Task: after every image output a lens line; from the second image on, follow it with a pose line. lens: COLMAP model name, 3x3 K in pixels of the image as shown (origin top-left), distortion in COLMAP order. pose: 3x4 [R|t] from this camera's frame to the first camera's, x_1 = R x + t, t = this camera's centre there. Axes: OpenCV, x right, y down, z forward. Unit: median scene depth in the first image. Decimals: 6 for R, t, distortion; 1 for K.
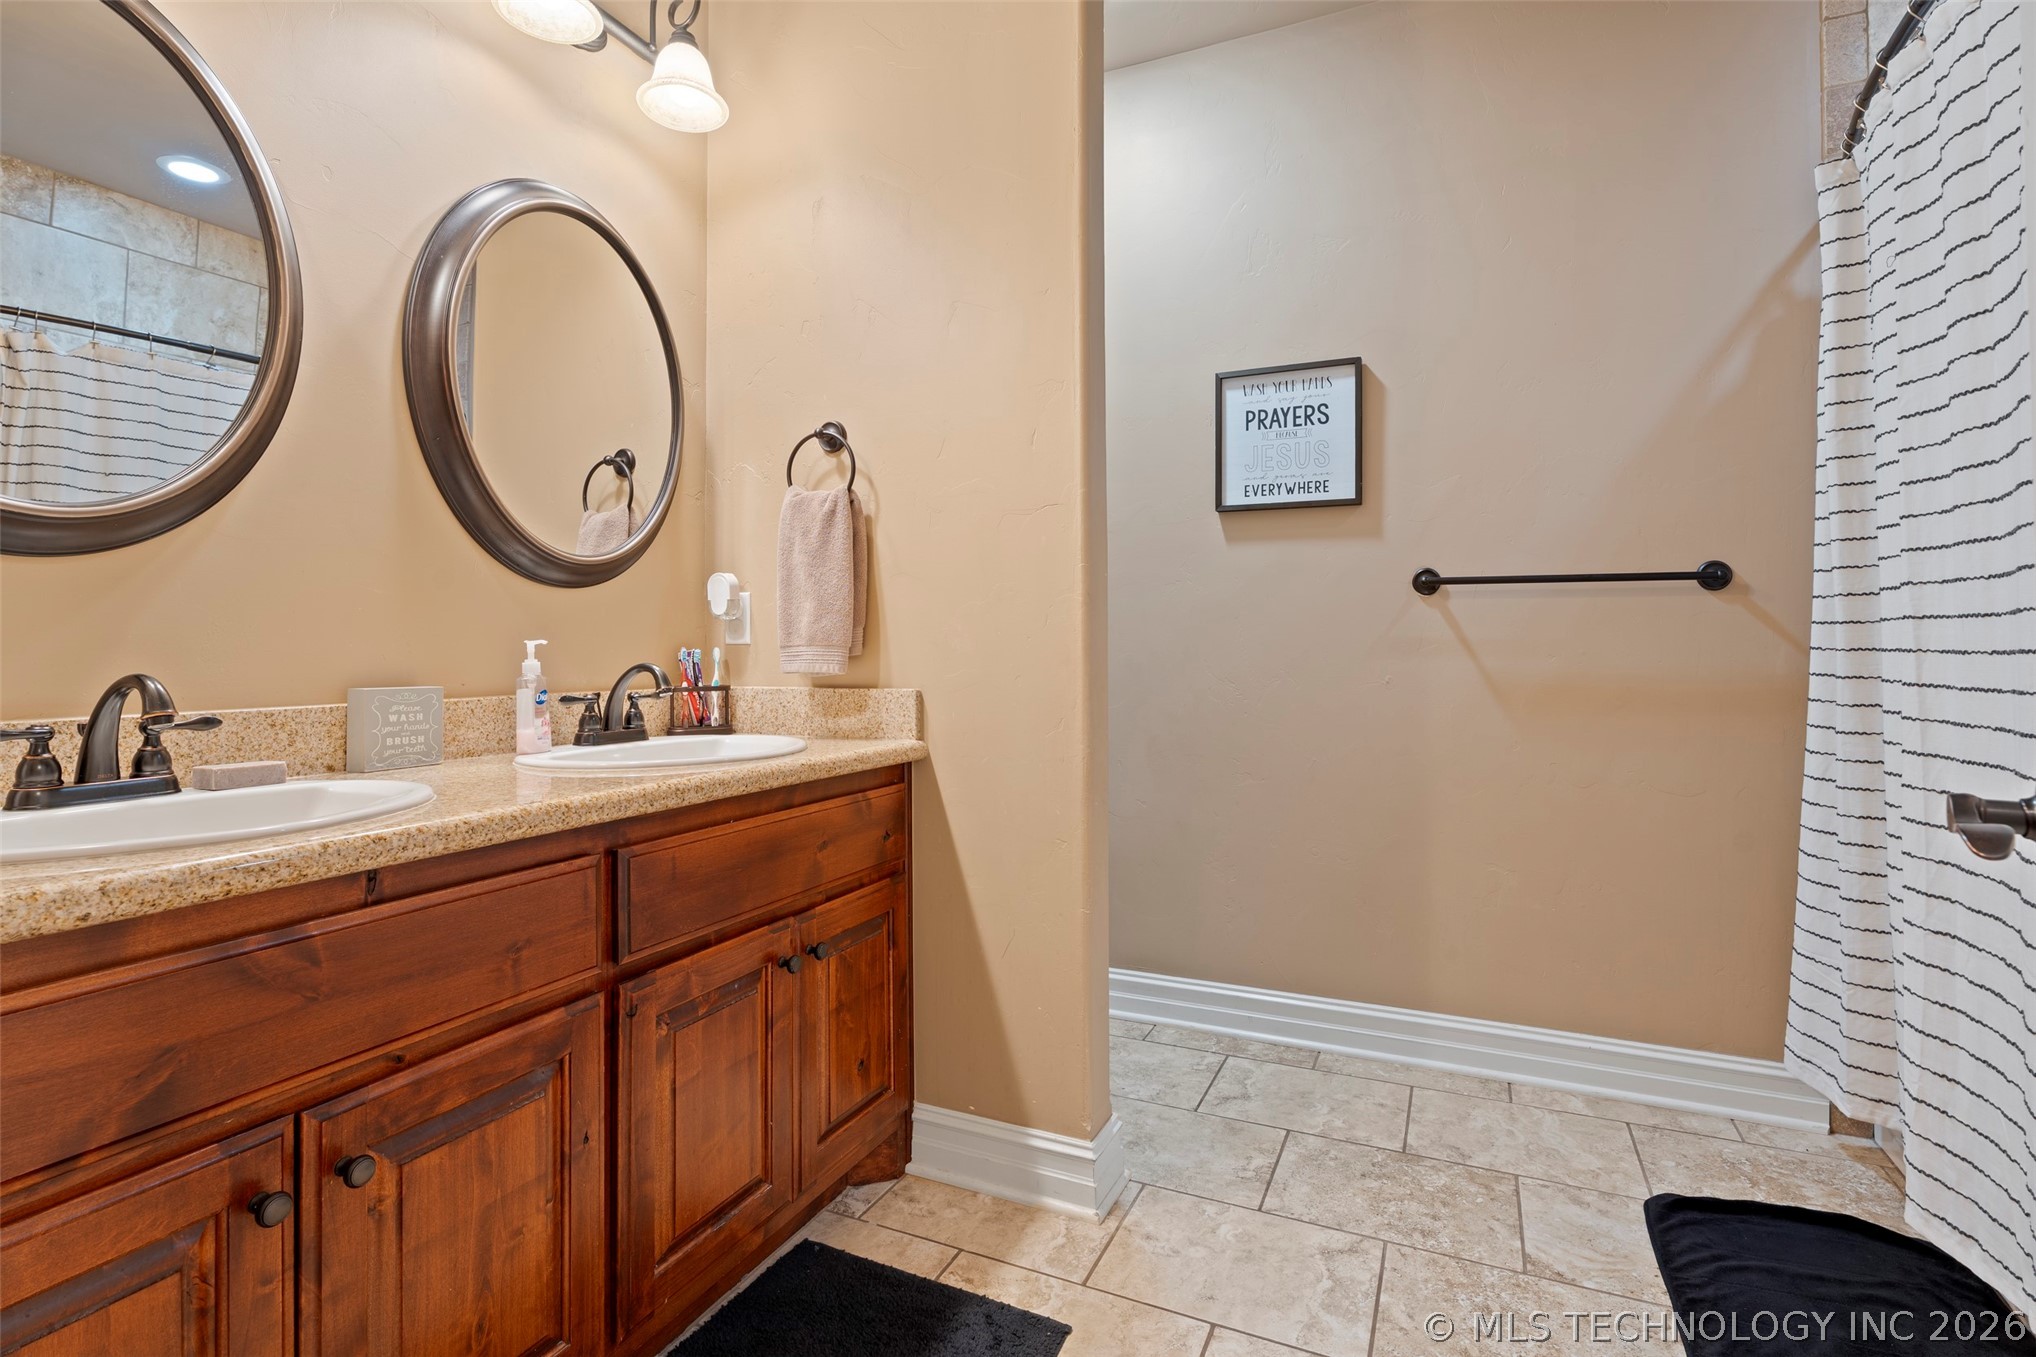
lens RADIAL K [[960.7, 0, 1019.3], [0, 960.7, 645.7], [0, 0, 1]] dist [-0.010492, 0.000501]
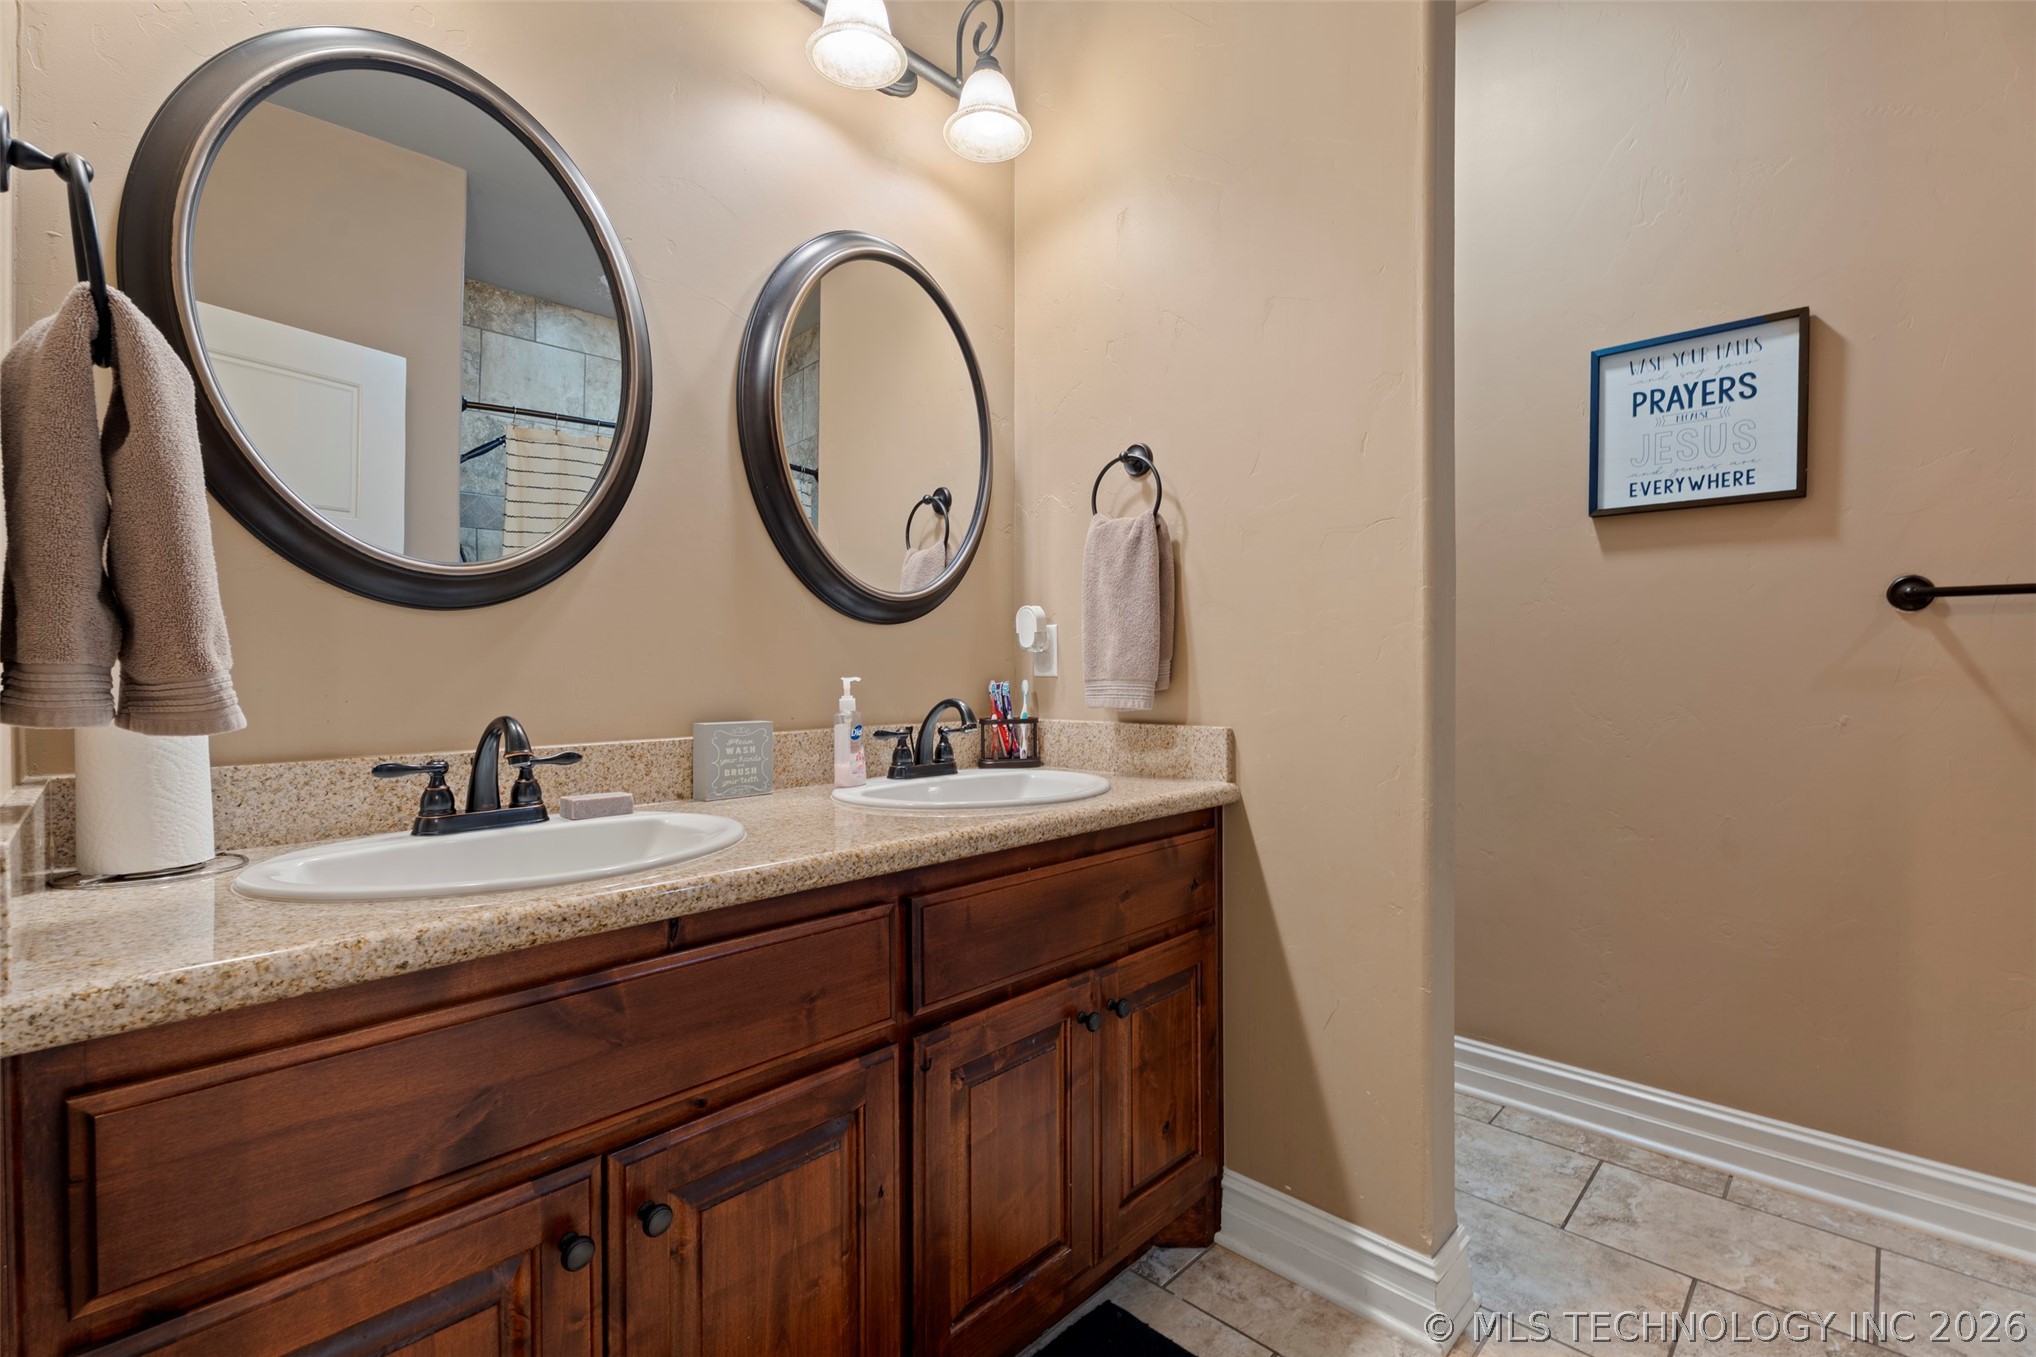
lens RADIAL K [[906.1, 0, 1032.6], [0, 906.1, 685.6], [0, 0, 1]] dist [0.001411, 0.000808]
pose [[0.948636, 0.003469, -0.316350, -0.007618], [0.003868, 0.999738, 0.022562, -0.013217], [0.316345, -0.022627, 0.948374, 0.099525]]
